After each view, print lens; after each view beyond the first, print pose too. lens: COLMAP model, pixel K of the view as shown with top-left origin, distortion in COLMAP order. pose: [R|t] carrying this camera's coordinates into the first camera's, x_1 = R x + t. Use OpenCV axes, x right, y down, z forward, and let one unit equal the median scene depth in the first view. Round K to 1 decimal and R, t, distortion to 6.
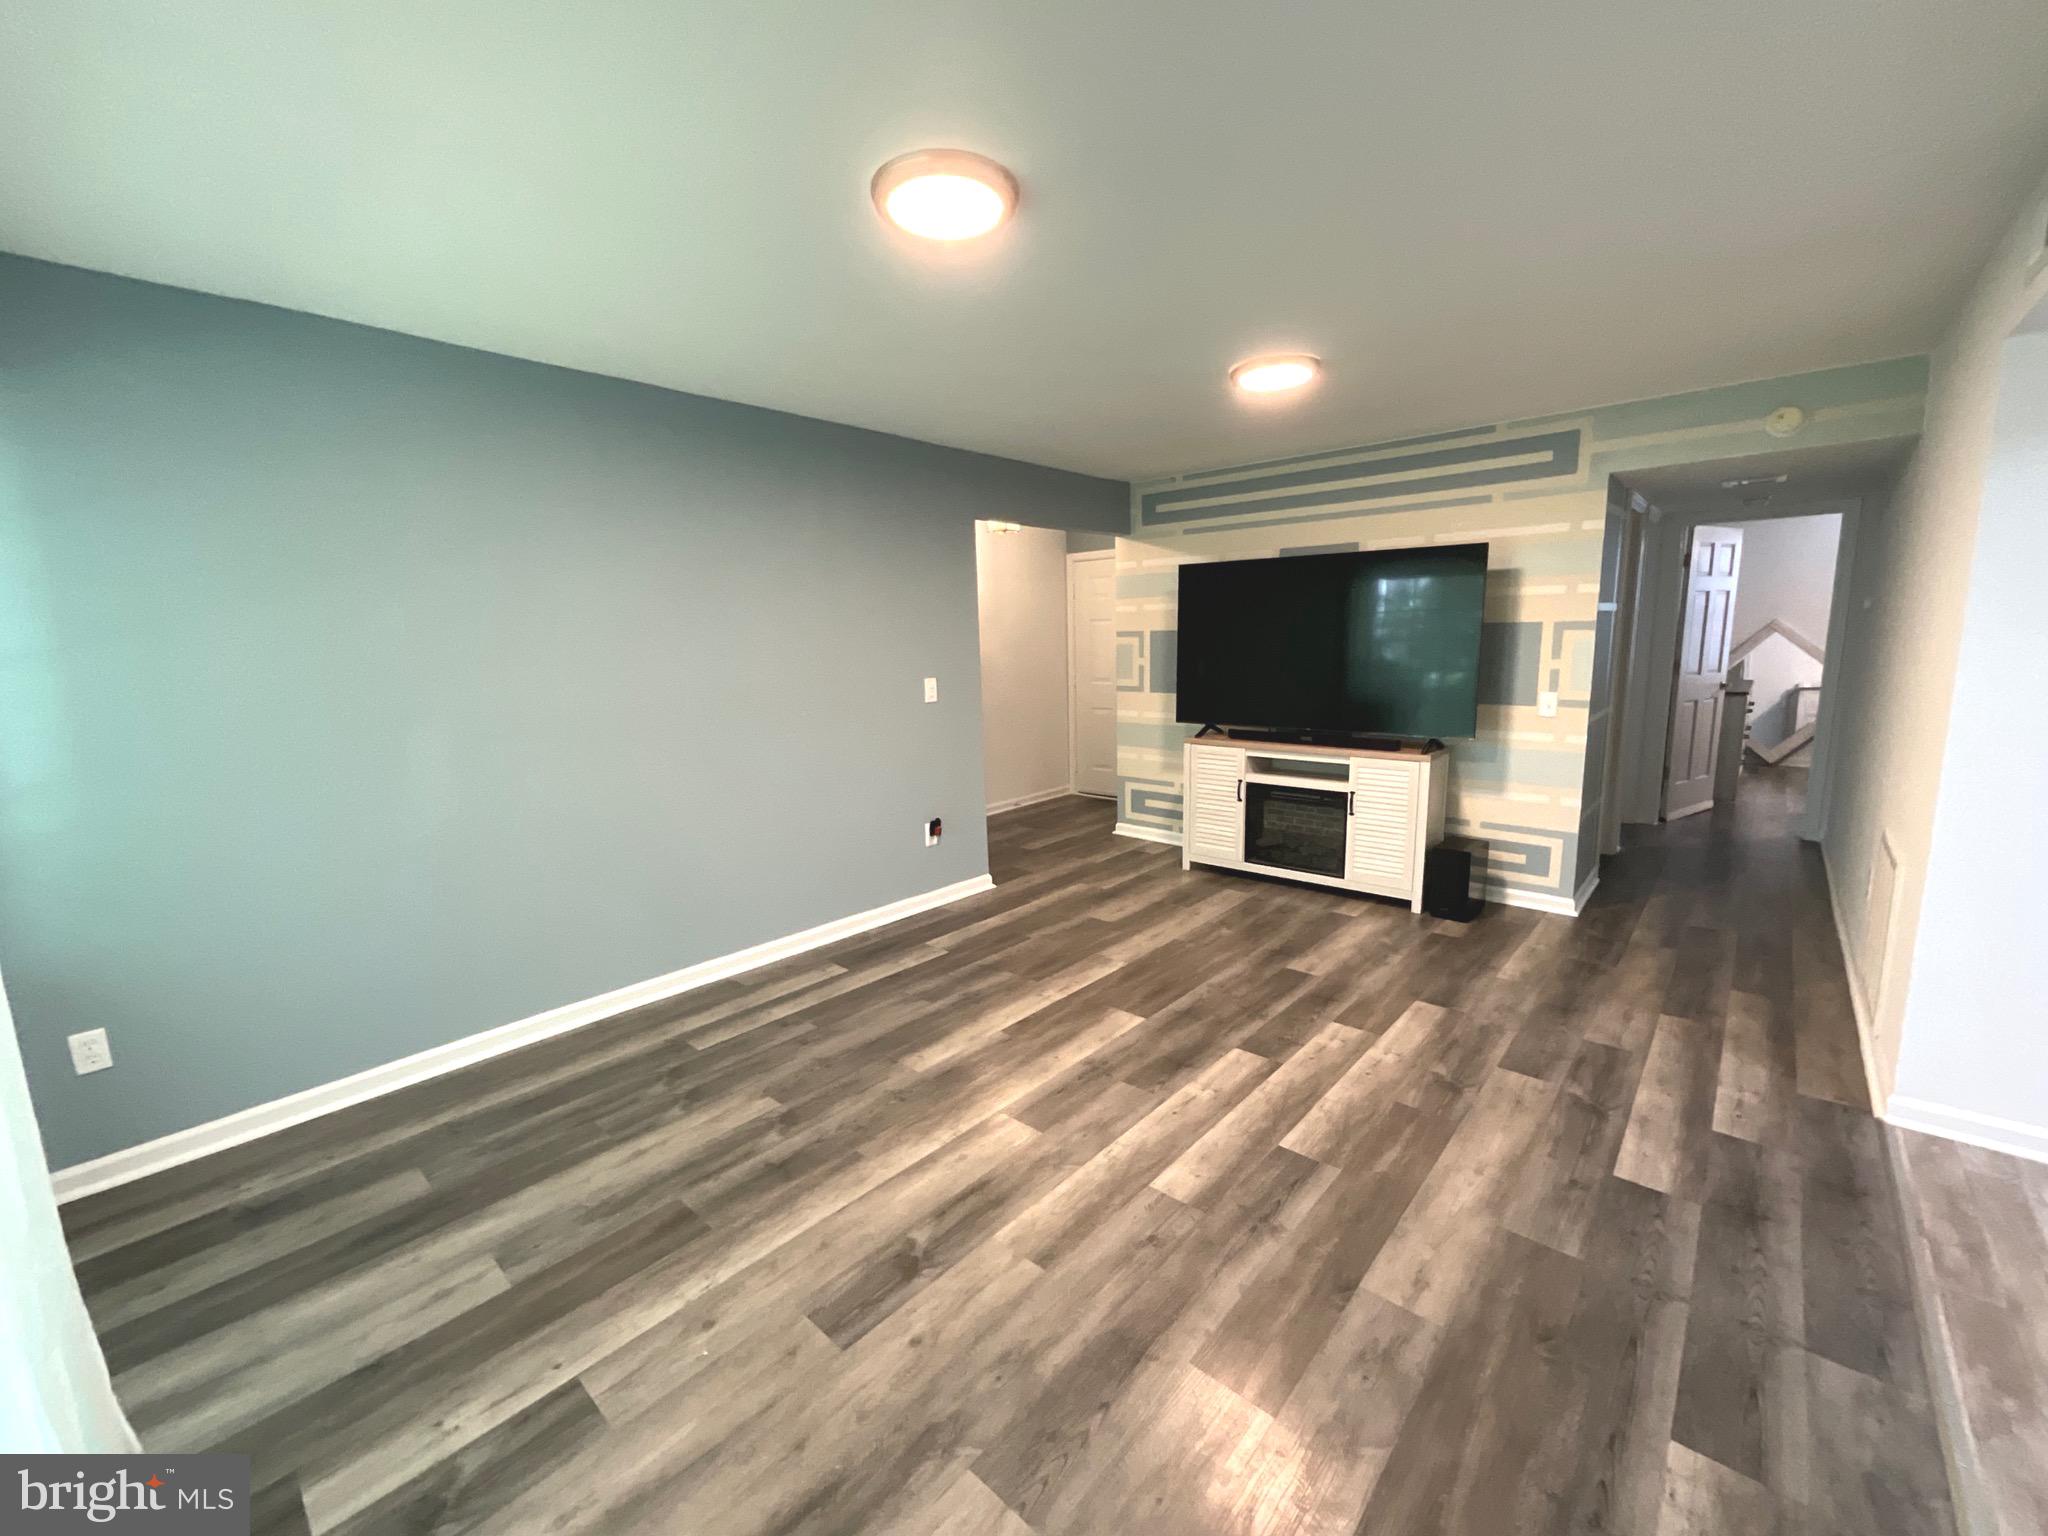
lens RADIAL K [[832.0, 0, 1026.7], [0, 832.0, 765.8], [0, 0, 1]] dist [0.002303, 0.002019]
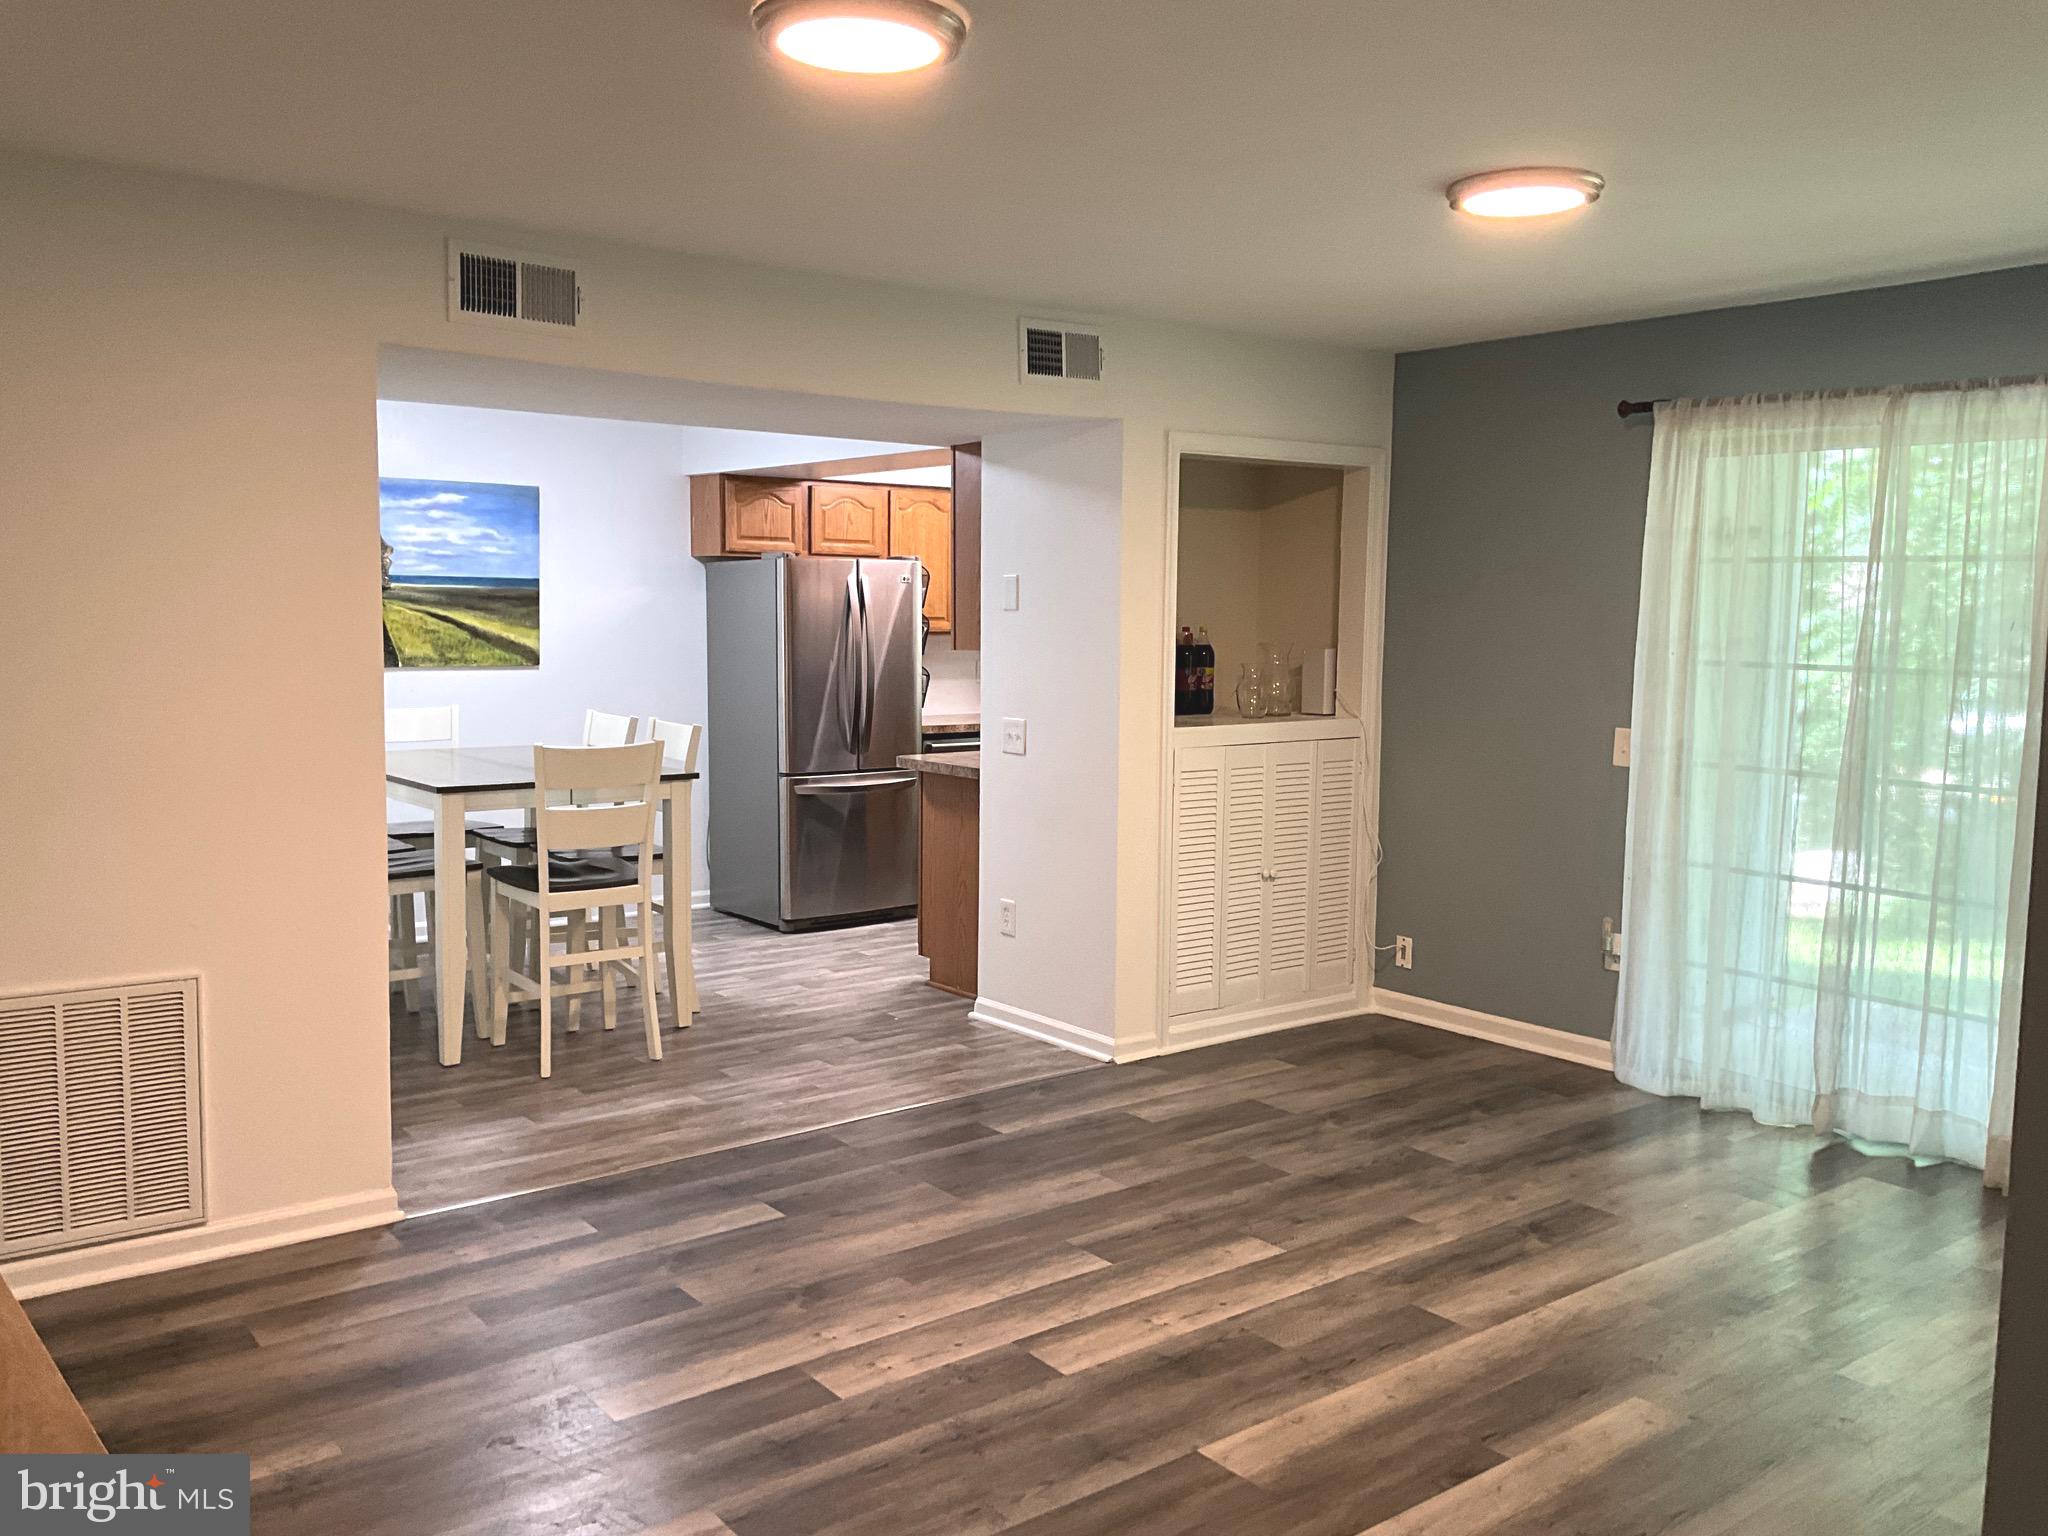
lens RADIAL K [[1687.4, 0, 1017.4], [0, 1687.4, 769.5], [0, 0, 1]] dist [0.083318, -0.137761]
pose [[-0.982185, -0.002682, 0.187895, 0.057967], [0.044471, 0.968177, 0.246282, -0.298219], [-0.182576, 0.250251, -0.950810, 1.730838]]
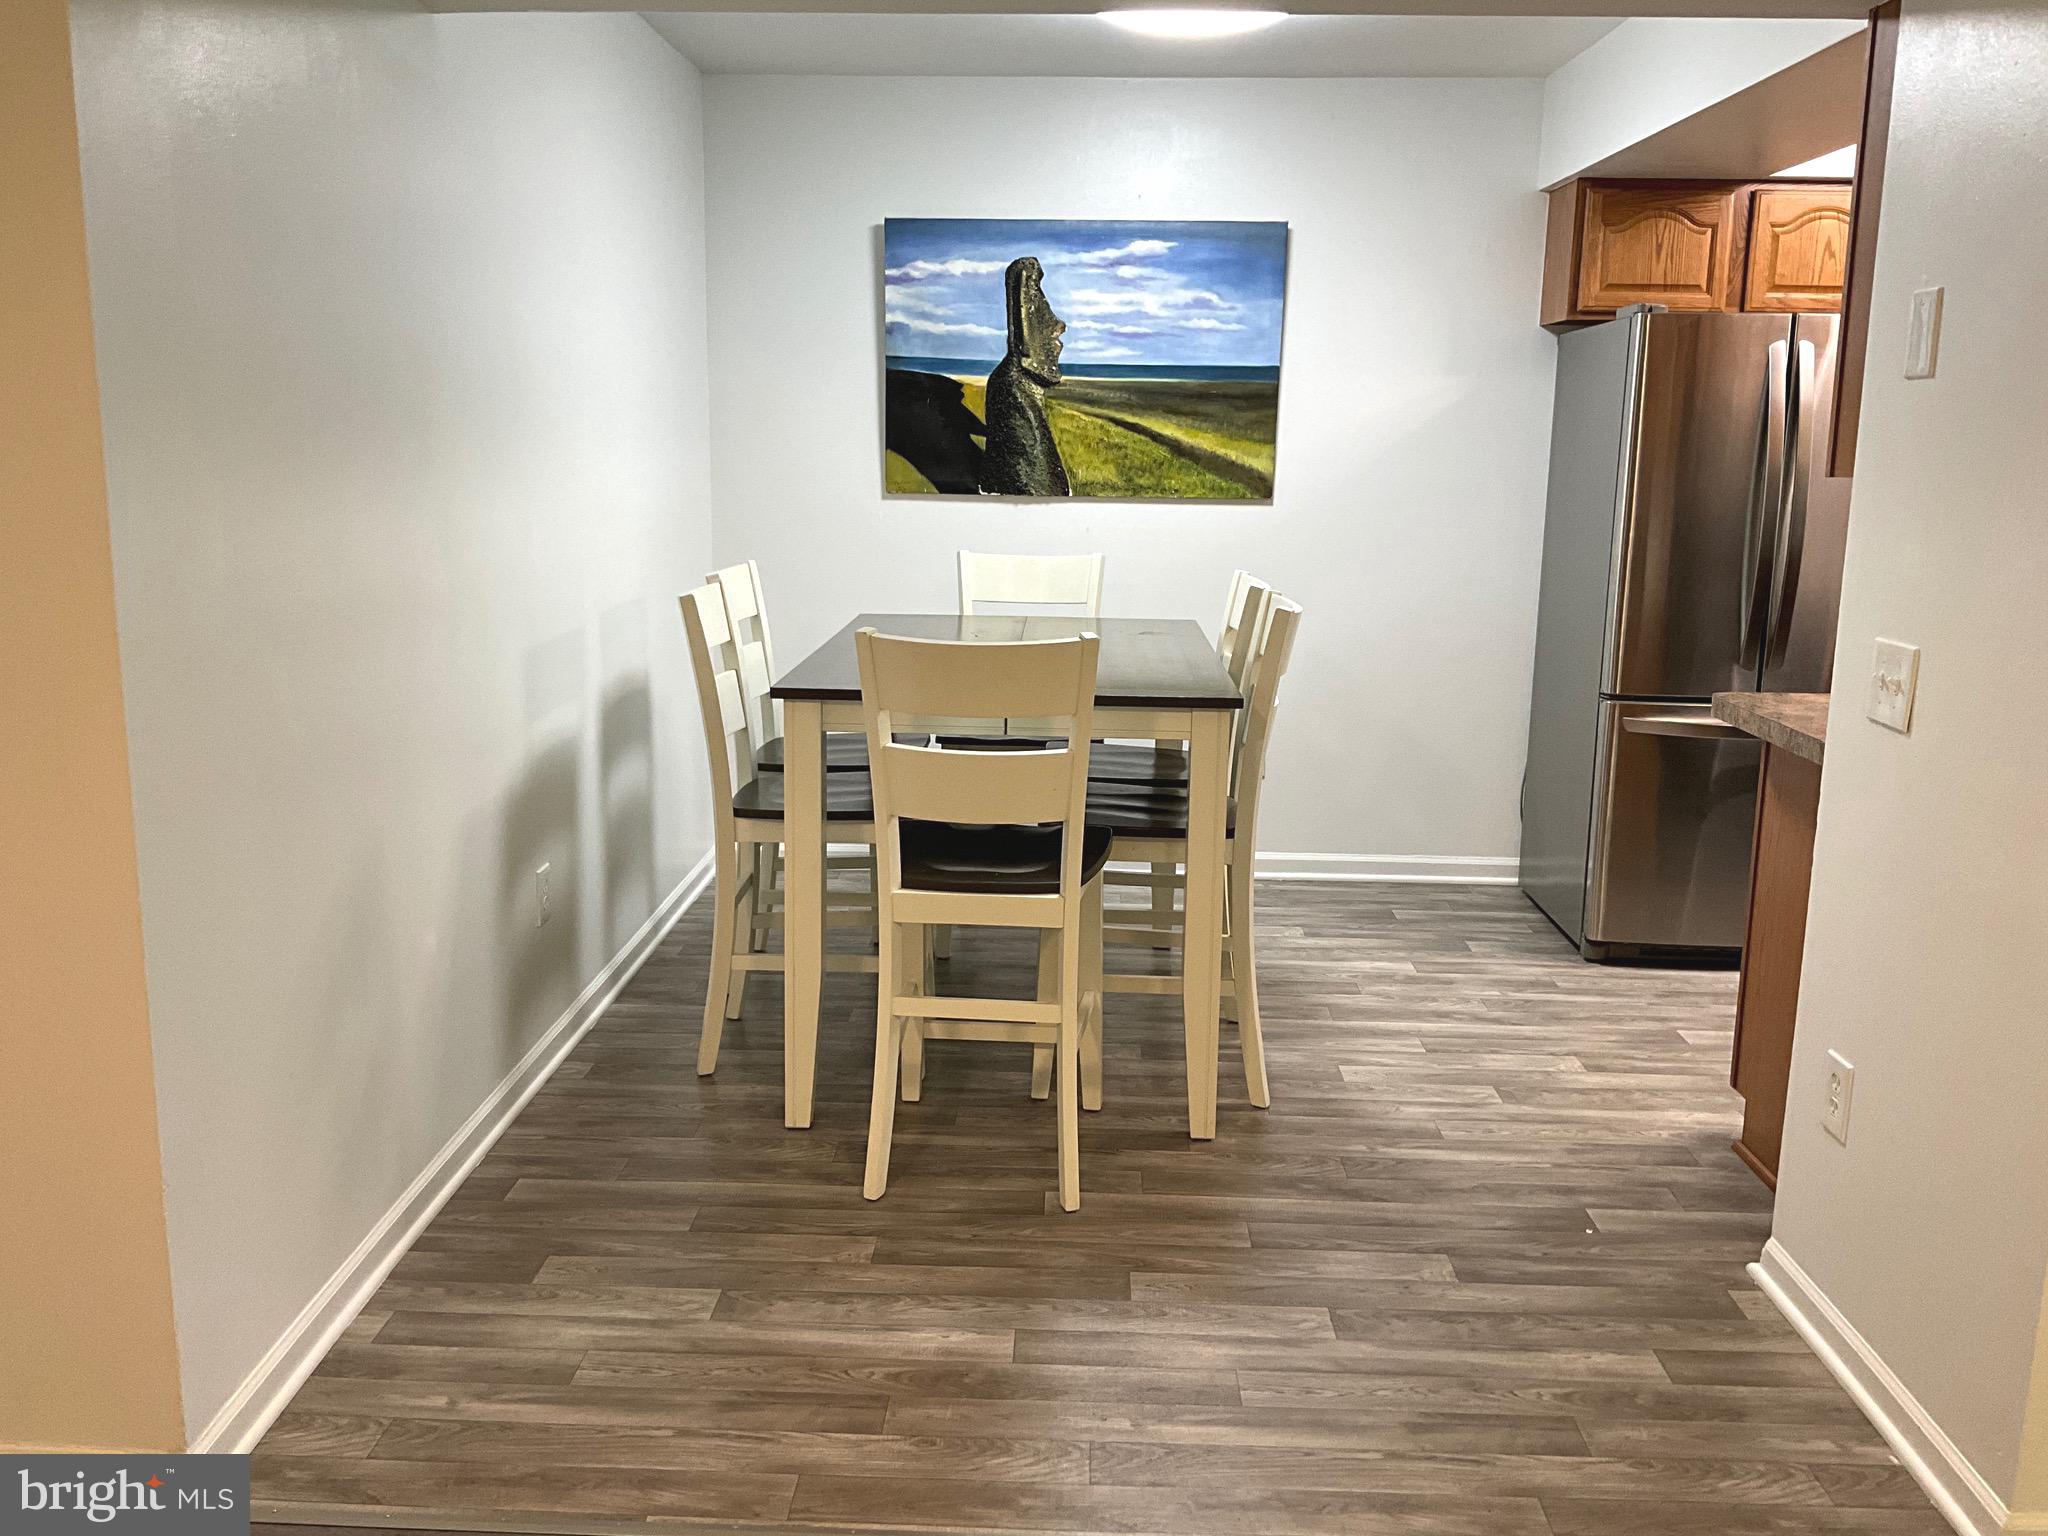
lens RADIAL K [[1687.4, 0, 1014.9], [0, 1687.4, 770.9], [0, 0, 1]] dist [0.083318, -0.137761]
pose [[-0.632976, -0.134481, 0.762402, 0.064221], [0.125580, 0.953918, 0.272525, -0.112189], [-0.763918, 0.268244, -0.586919, 0.783788]]
